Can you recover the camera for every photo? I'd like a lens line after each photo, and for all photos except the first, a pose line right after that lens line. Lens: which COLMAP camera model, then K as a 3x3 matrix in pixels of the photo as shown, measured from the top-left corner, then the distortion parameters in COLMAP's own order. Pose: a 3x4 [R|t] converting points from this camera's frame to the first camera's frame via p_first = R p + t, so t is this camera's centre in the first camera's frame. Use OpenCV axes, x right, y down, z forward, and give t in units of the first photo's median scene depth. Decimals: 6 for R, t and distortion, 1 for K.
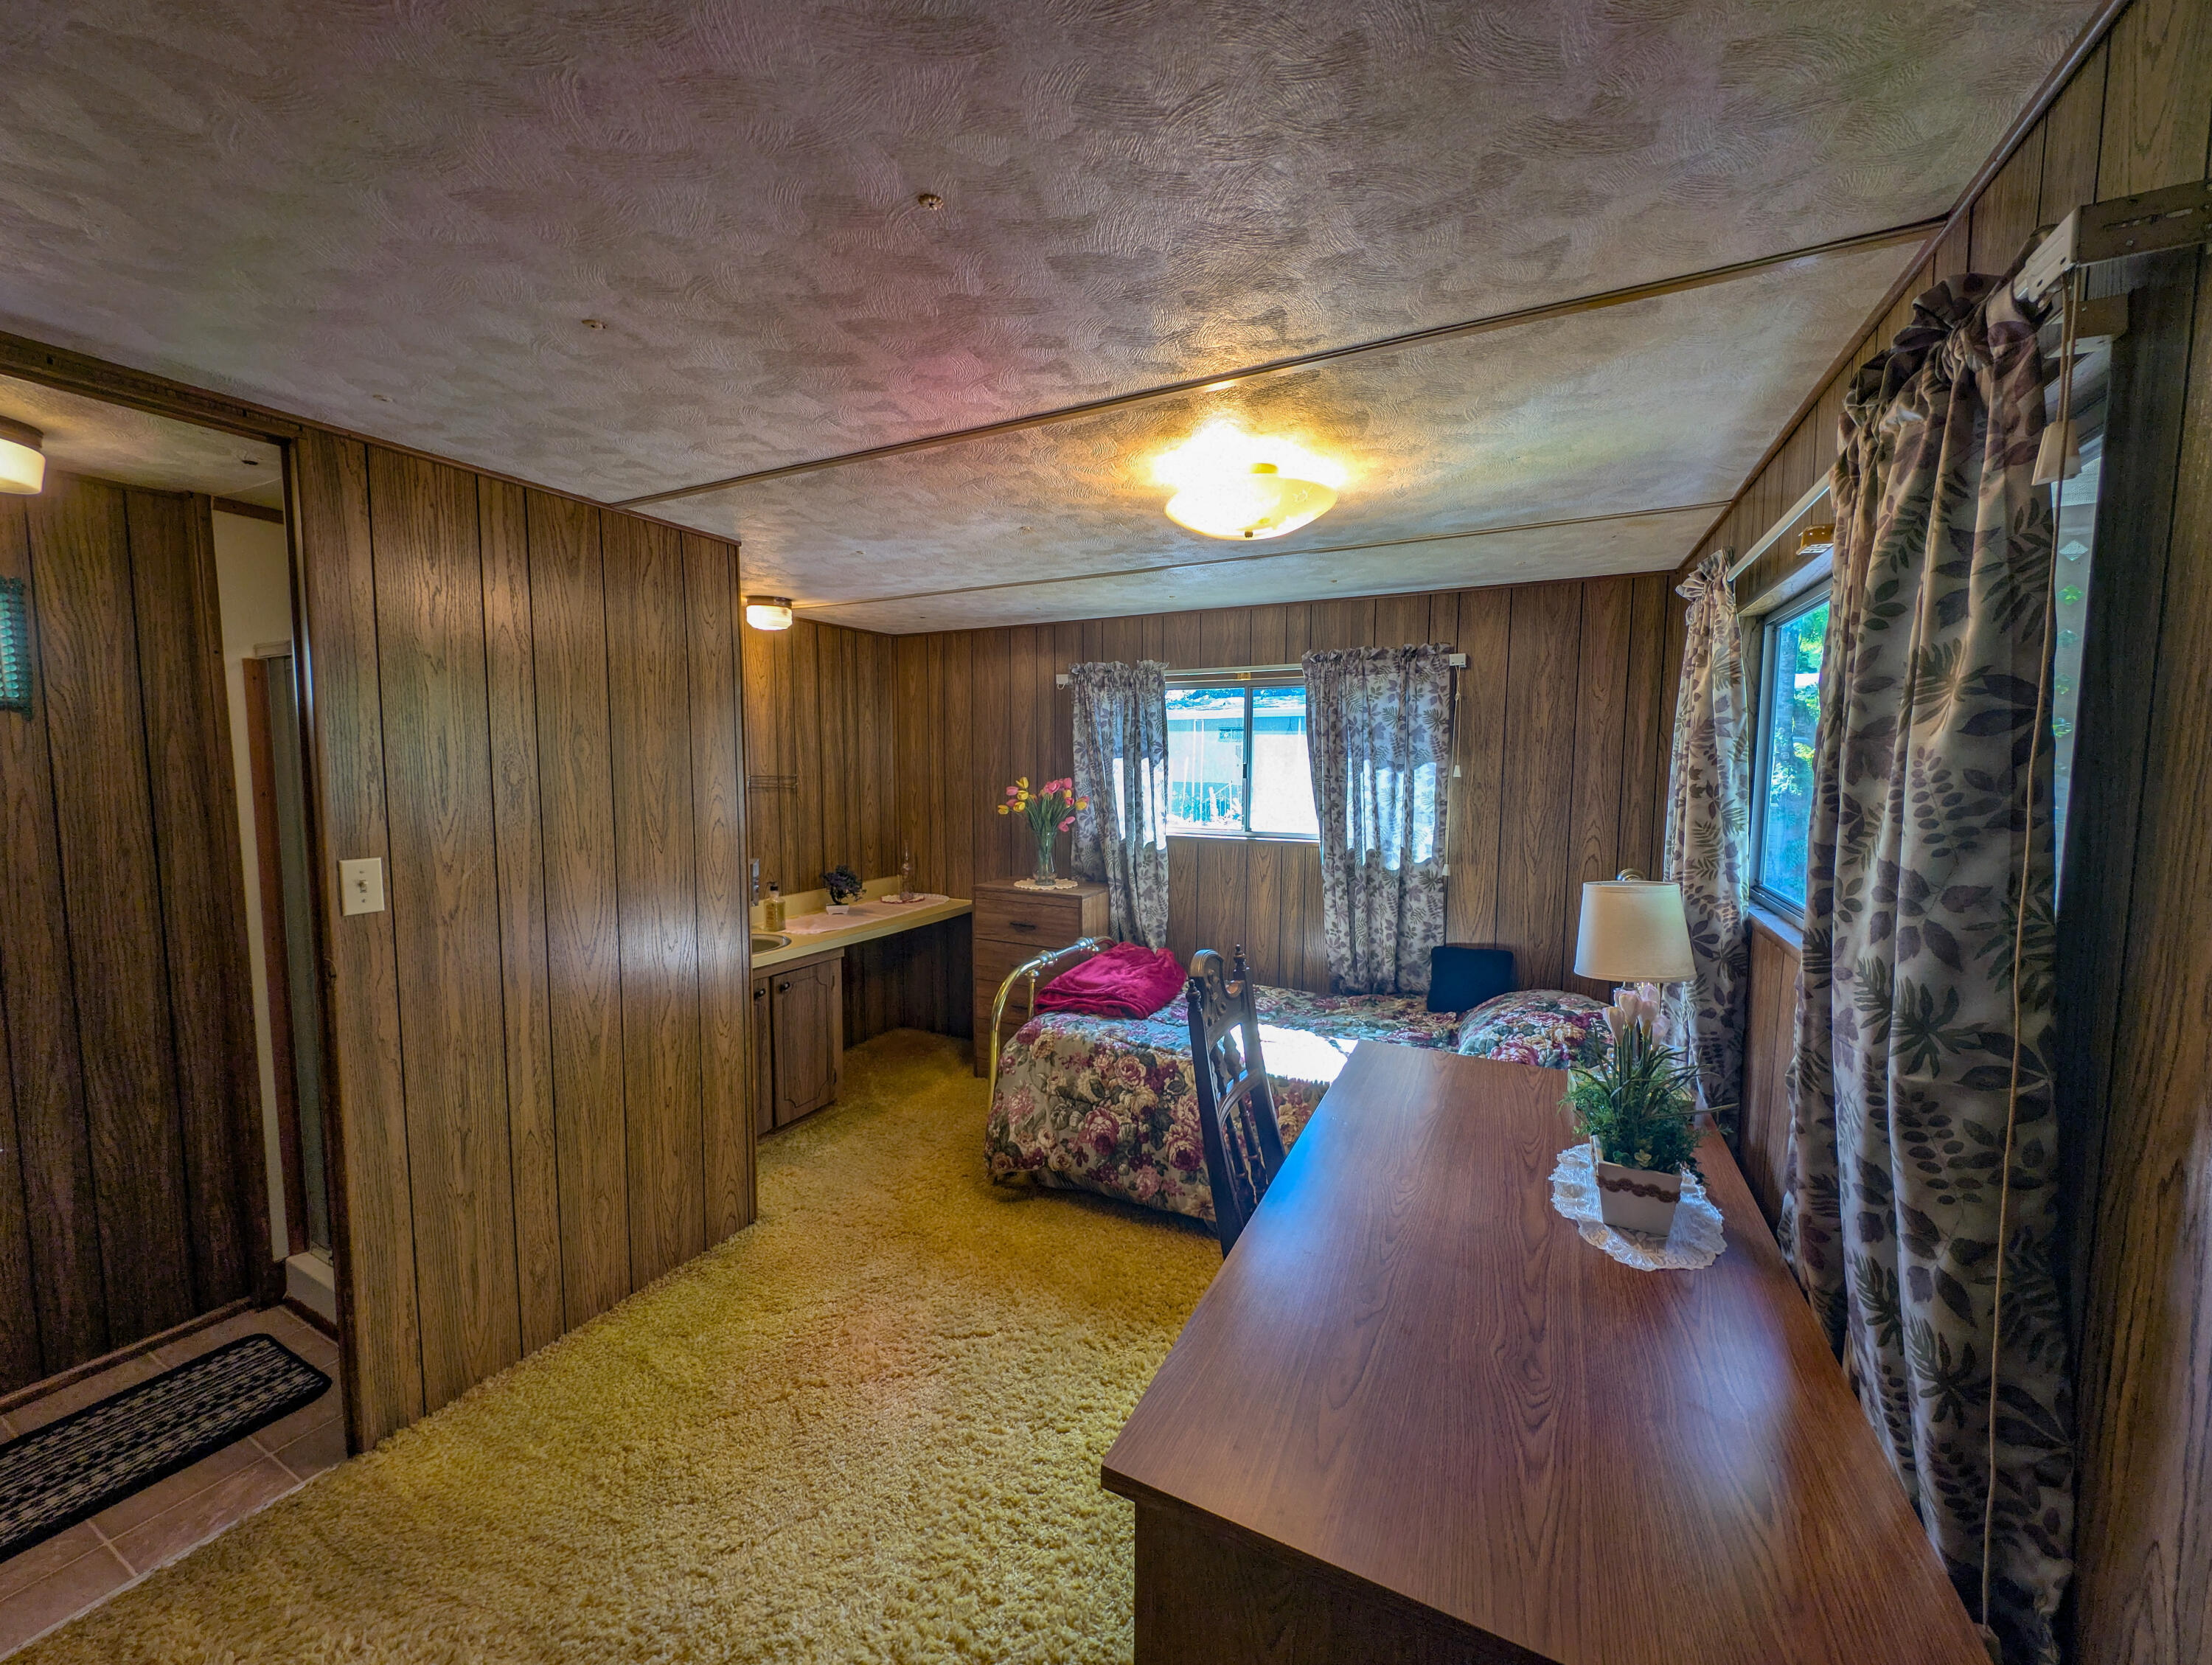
lens RADIAL K [[829.4, 0, 1112.6], [0, 829.4, 835.6], [0, 0, 1]] dist [0.001383, -0.001410]
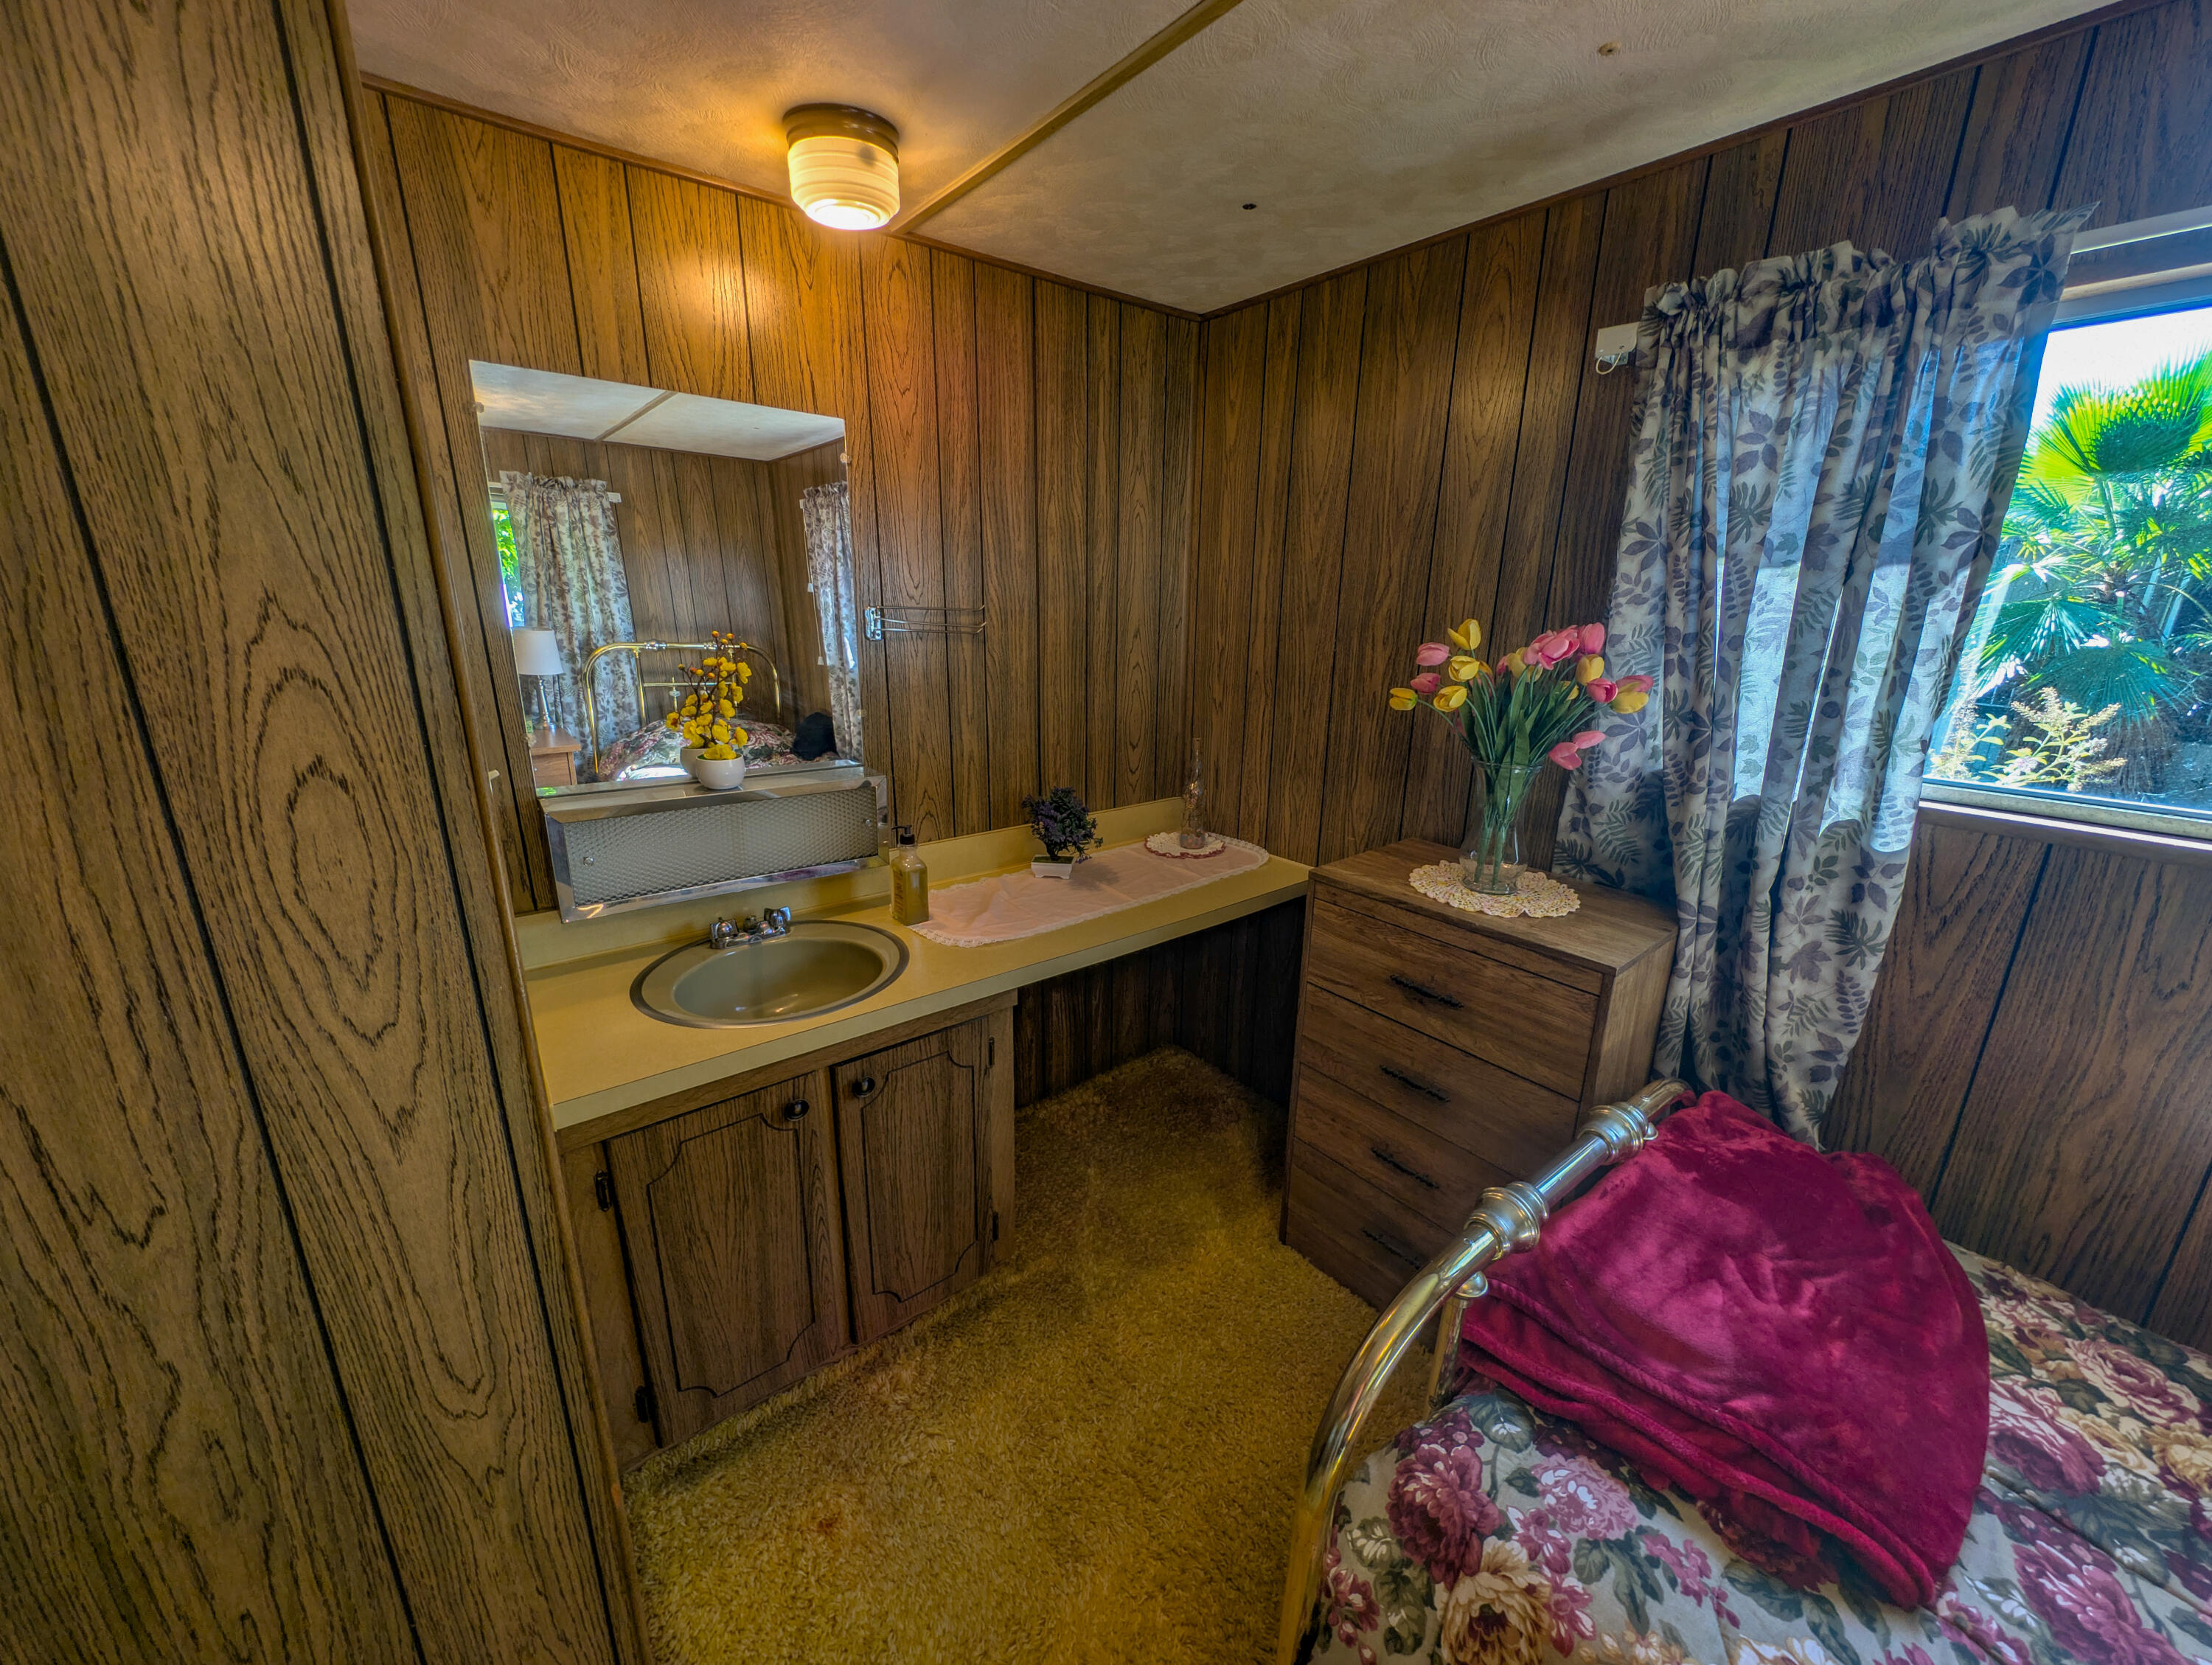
lens RADIAL K [[829.4, 0, 1104.1], [0, 829.4, 833.1], [0, 0, 1]] dist [0.001383, -0.001410]
pose [[0.904943, 0.123213, -0.407303, -0.090909], [-0.046557, 0.980085, 0.193046, -0.038939], [0.422978, -0.155733, 0.892657, 0.561381]]
